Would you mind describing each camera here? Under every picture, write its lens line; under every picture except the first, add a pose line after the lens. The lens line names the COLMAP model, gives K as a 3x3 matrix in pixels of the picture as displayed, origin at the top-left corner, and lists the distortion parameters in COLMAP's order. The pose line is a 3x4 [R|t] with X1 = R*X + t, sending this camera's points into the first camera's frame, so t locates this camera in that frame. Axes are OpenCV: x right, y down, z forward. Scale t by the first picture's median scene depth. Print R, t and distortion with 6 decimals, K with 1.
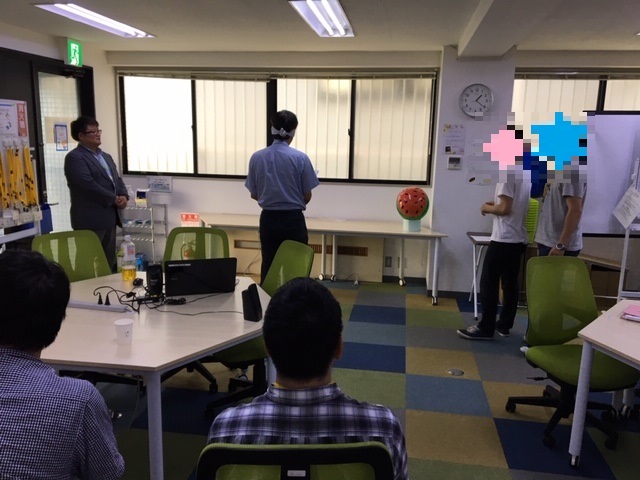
lens RADIAL K [[538.6, 0, 319.6], [0, 538.6, 237.3], [0, 0, 1]] dist [0.008280, -0.022348]
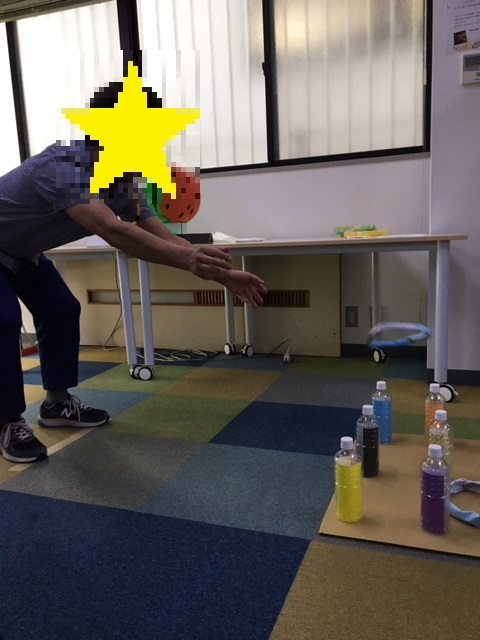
lens RADIAL K [[538.6, 0, 239.5], [0, 538.6, 324.7], [0, 0, 1]] dist [0.008280, -0.022348]
pose [[0.976650, -0.028978, -0.212871, 0.133489], [0.025895, 0.999516, -0.017258, 0.059754], [0.213268, 0.011343, 0.976928, 0.482813]]
